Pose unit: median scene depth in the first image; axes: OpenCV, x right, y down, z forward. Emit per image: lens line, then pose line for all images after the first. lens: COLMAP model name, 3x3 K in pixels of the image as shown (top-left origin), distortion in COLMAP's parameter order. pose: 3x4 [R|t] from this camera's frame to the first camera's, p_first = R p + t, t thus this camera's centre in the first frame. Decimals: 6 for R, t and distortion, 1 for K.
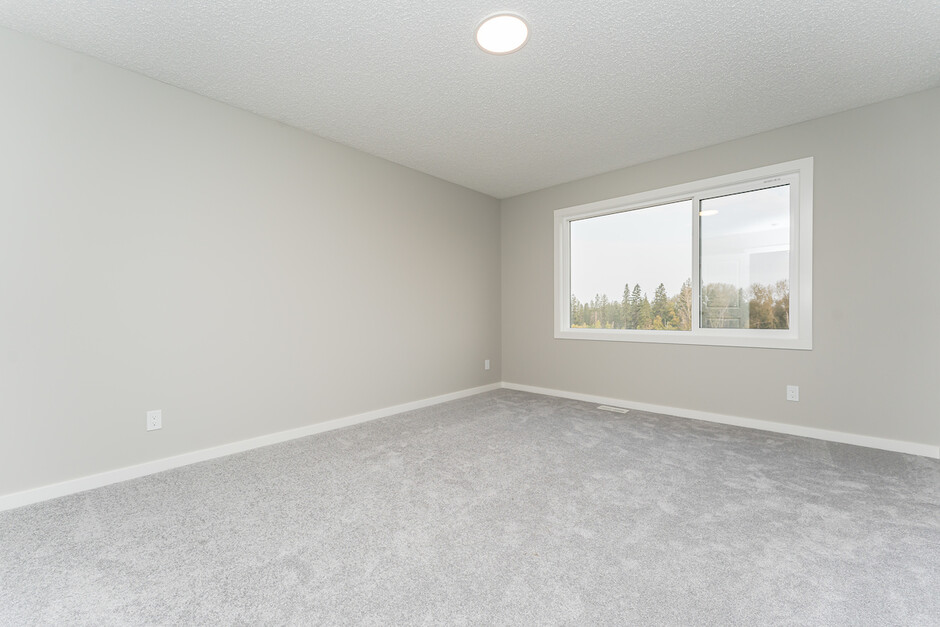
lens RADIAL K [[385.2, 0, 468.2], [0, 385.2, 318.3], [0, 0, 1]] dist [-0.000001, -0.000019]
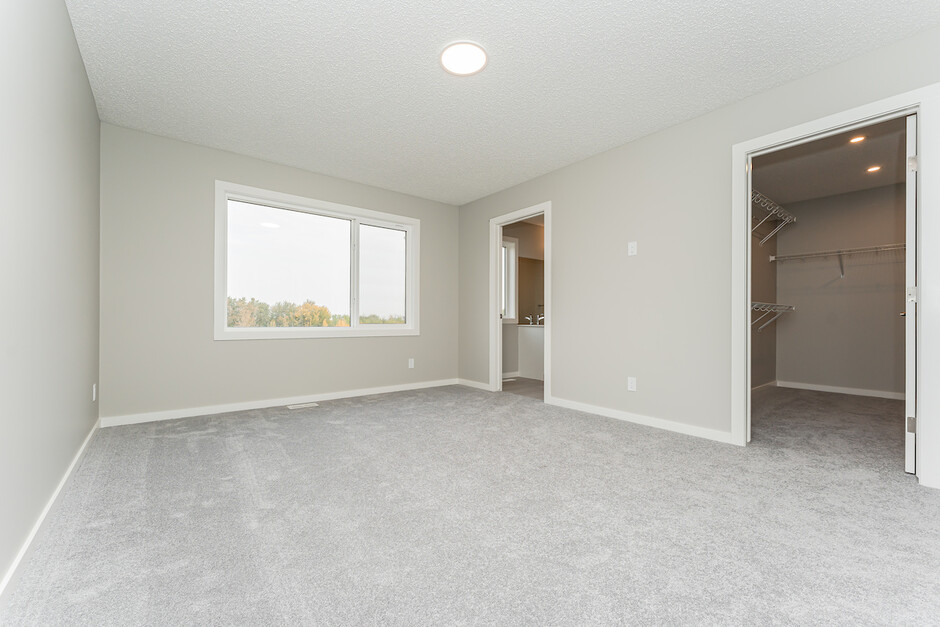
lens RADIAL K [[385.2, 0, 468.2], [0, 385.2, 318.3], [0, 0, 1]] dist [-0.000001, -0.000019]
pose [[0.149168, 0.006373, 0.988791, -0.585980], [0.002279, 0.999974, -0.006789, 0.015964], [-0.988809, 0.003266, 0.149149, 0.442809]]
